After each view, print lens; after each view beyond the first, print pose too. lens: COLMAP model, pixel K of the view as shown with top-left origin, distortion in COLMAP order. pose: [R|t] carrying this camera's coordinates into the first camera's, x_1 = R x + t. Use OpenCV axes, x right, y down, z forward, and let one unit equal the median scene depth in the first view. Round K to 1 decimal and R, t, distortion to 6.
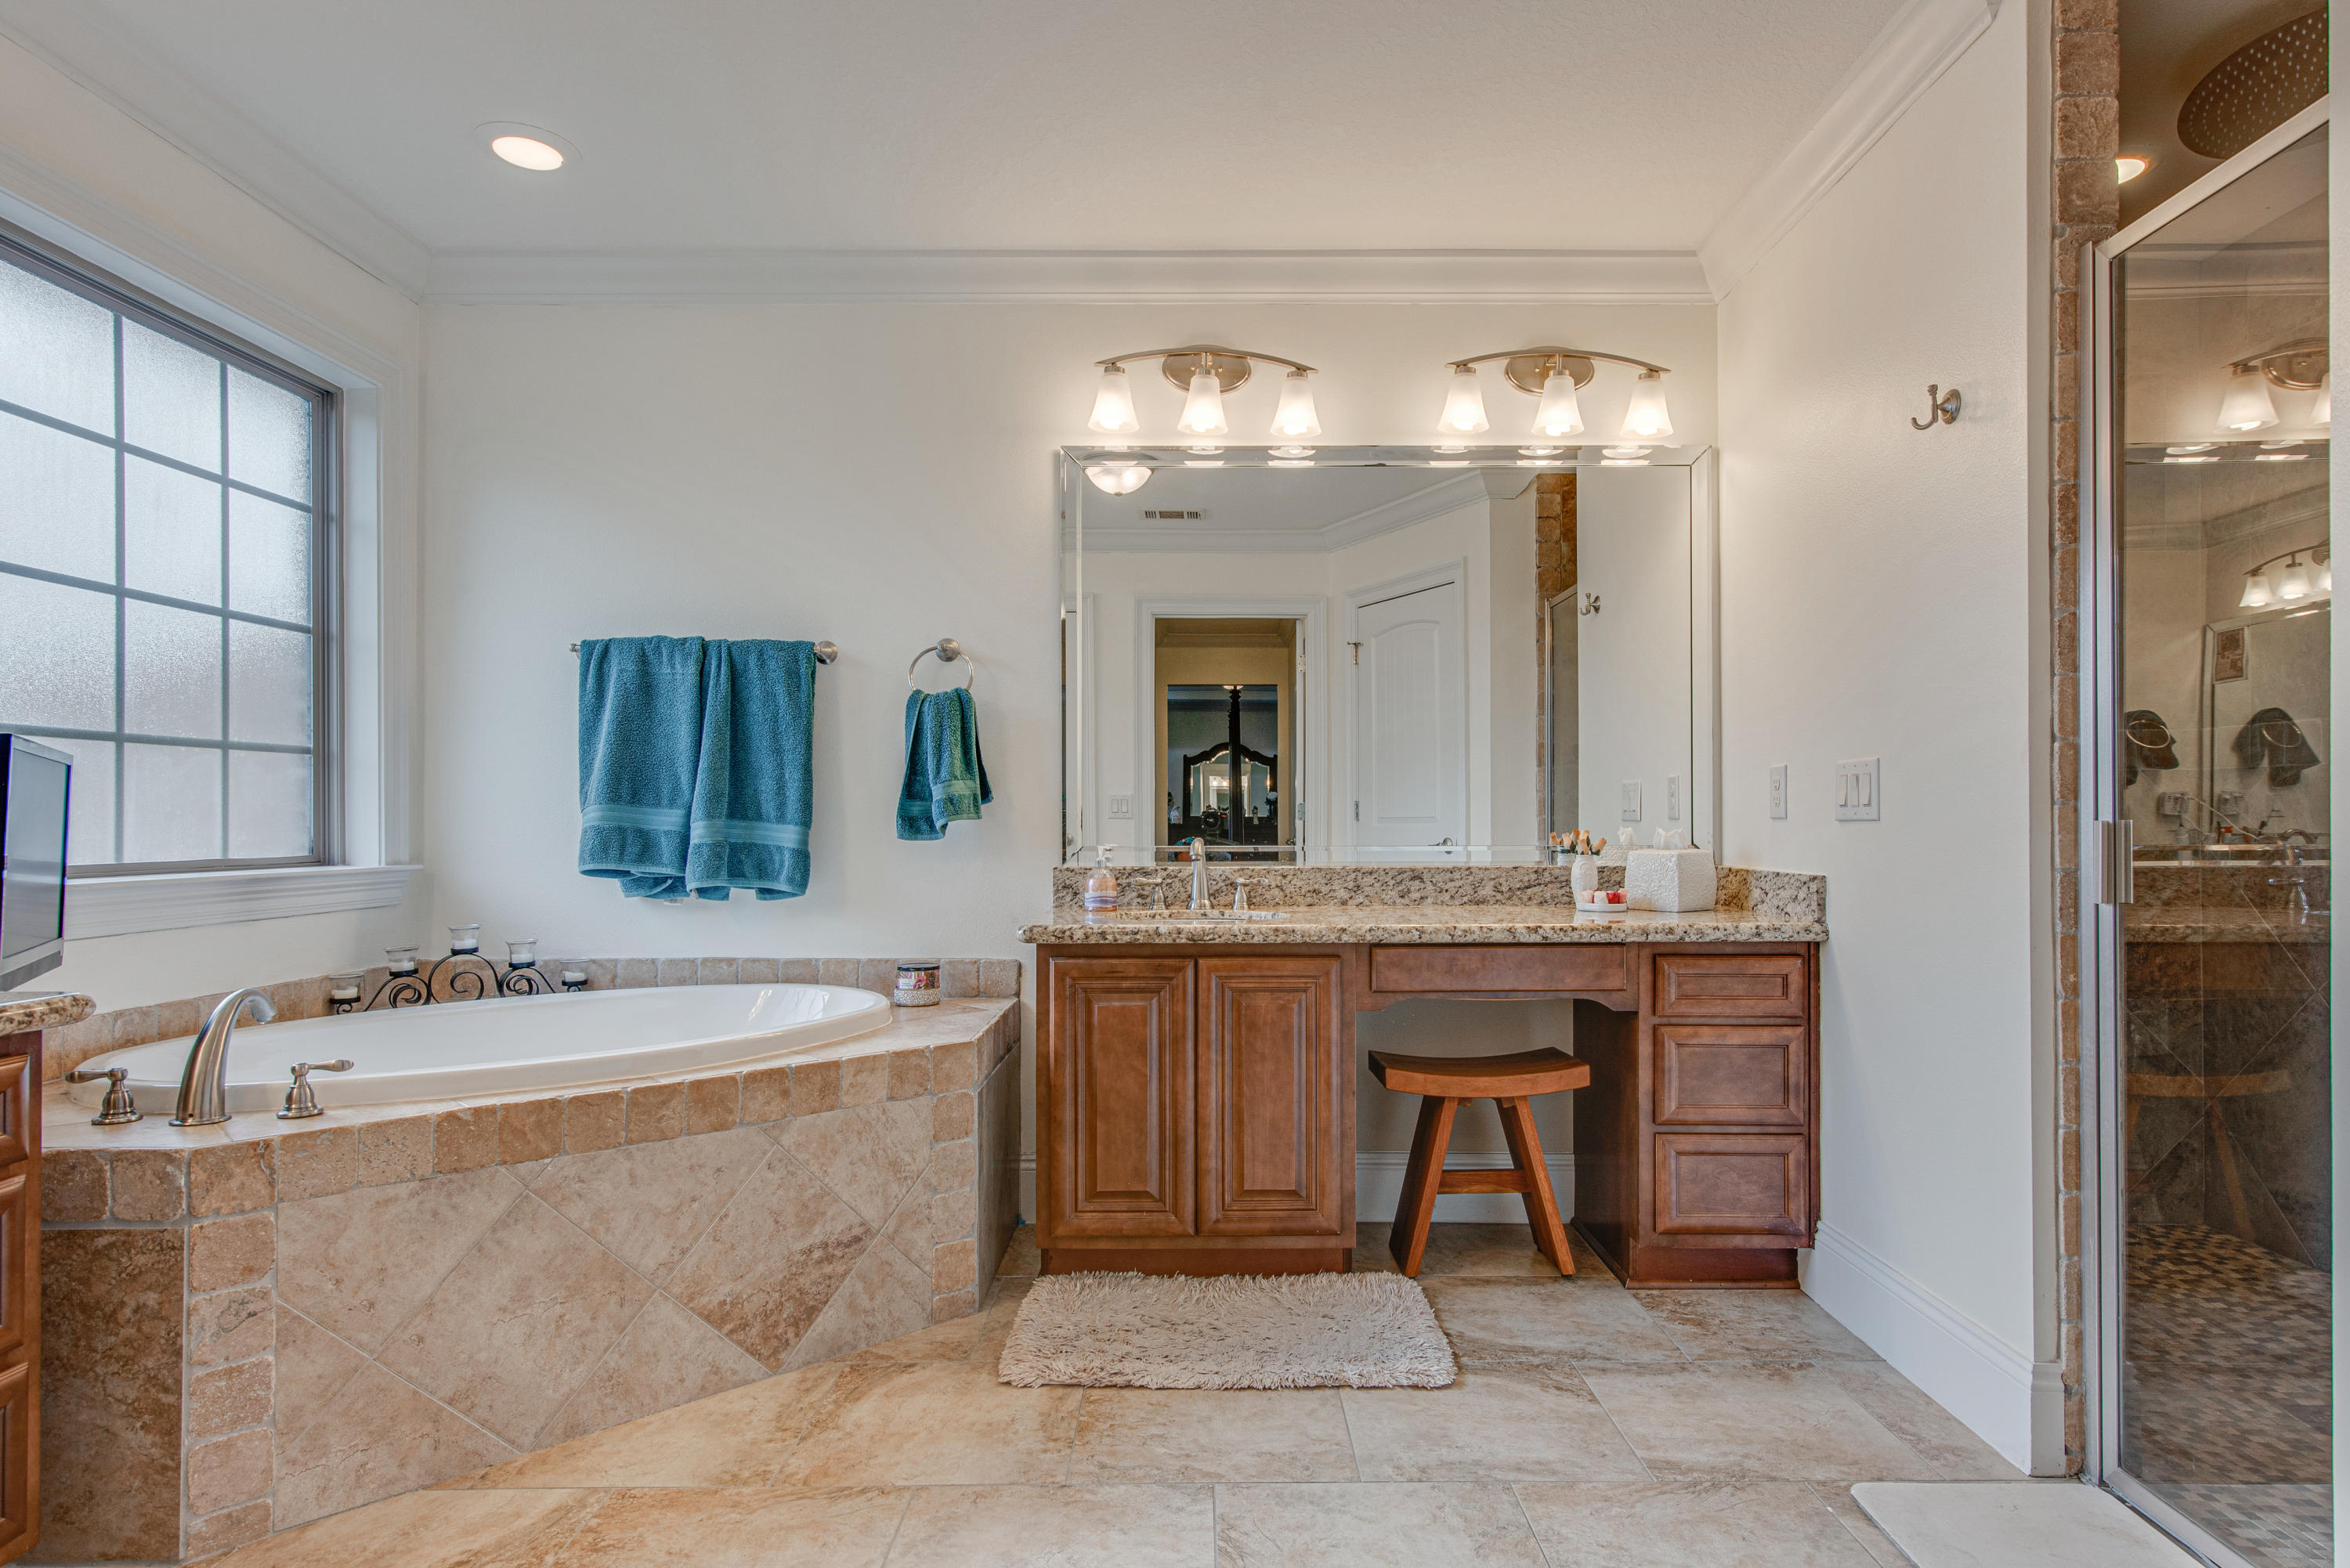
lens RADIAL K [[1311.9, 0, 1175.0], [0, 1311.9, 784.0], [0, 0, 1]] dist [-0.000745, -0.000909]
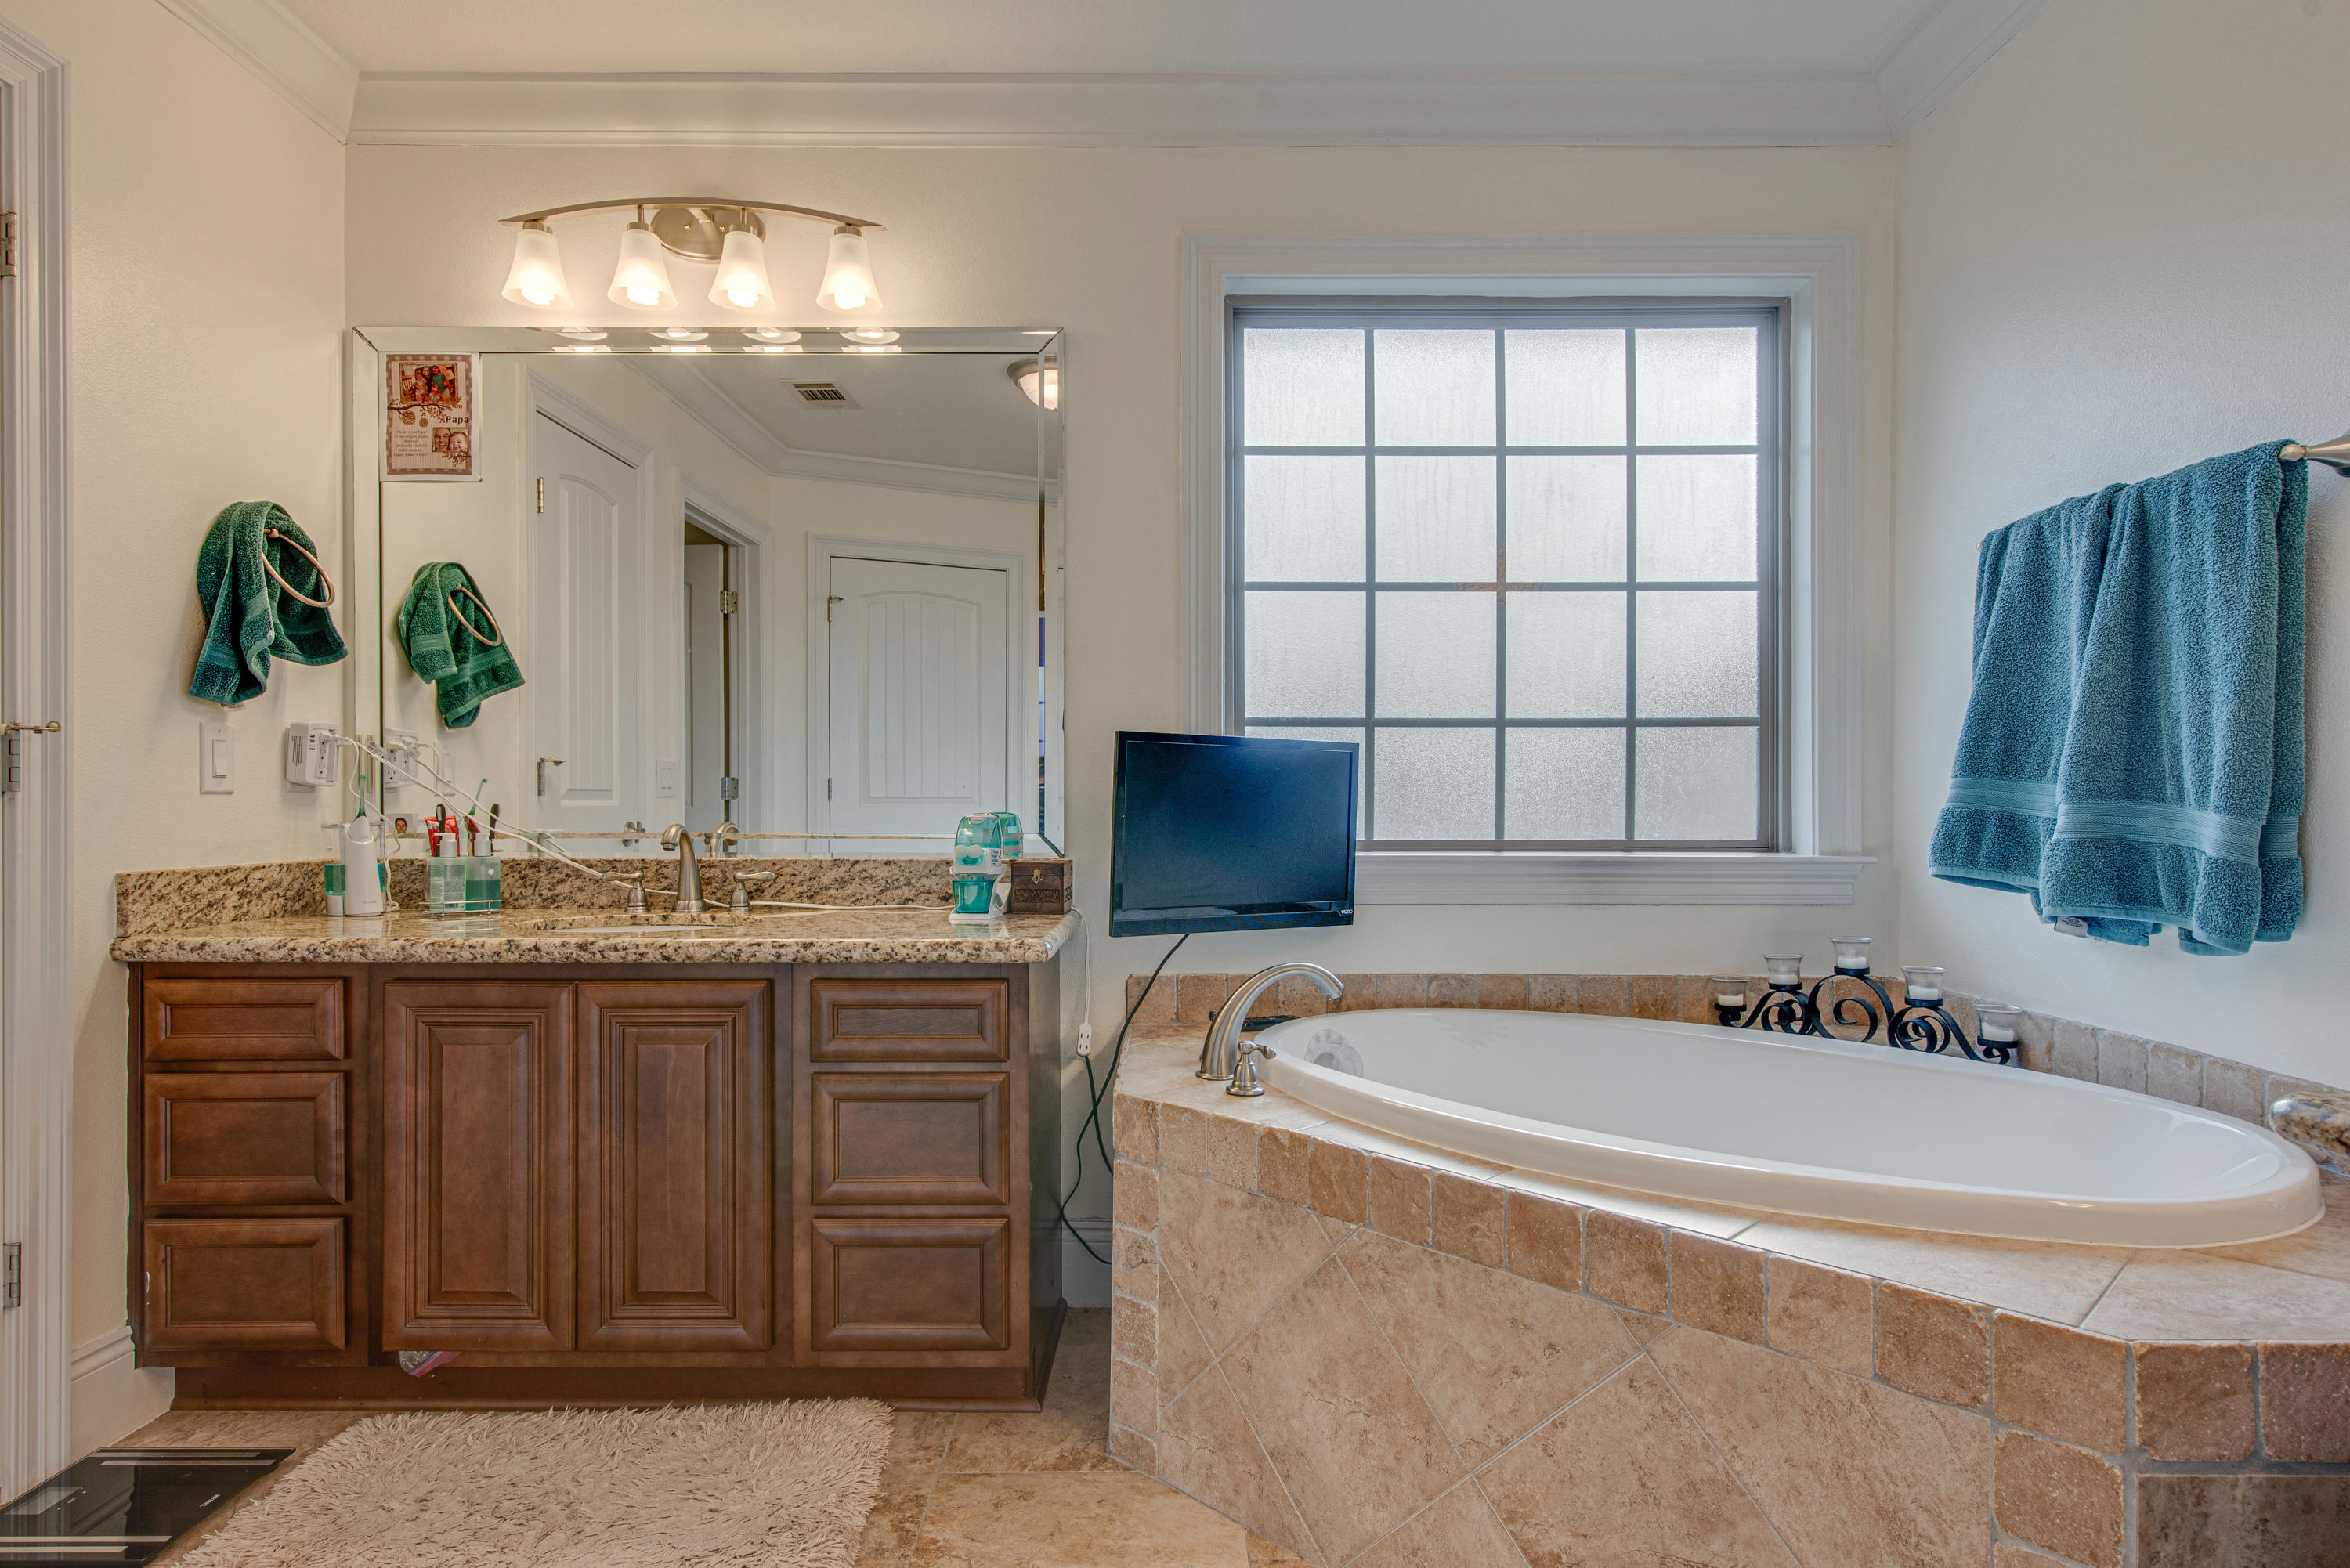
lens RADIAL K [[1285.7, 0, 1178.3], [0, 1285.7, 794.3], [0, 0, 1]] dist [-0.000066, -0.000292]
pose [[0.024236, -0.002080, -0.999704, 0.221014], [0.024638, 0.999695, -0.001483, 0.016790], [0.999403, -0.024595, 0.024280, 0.647295]]
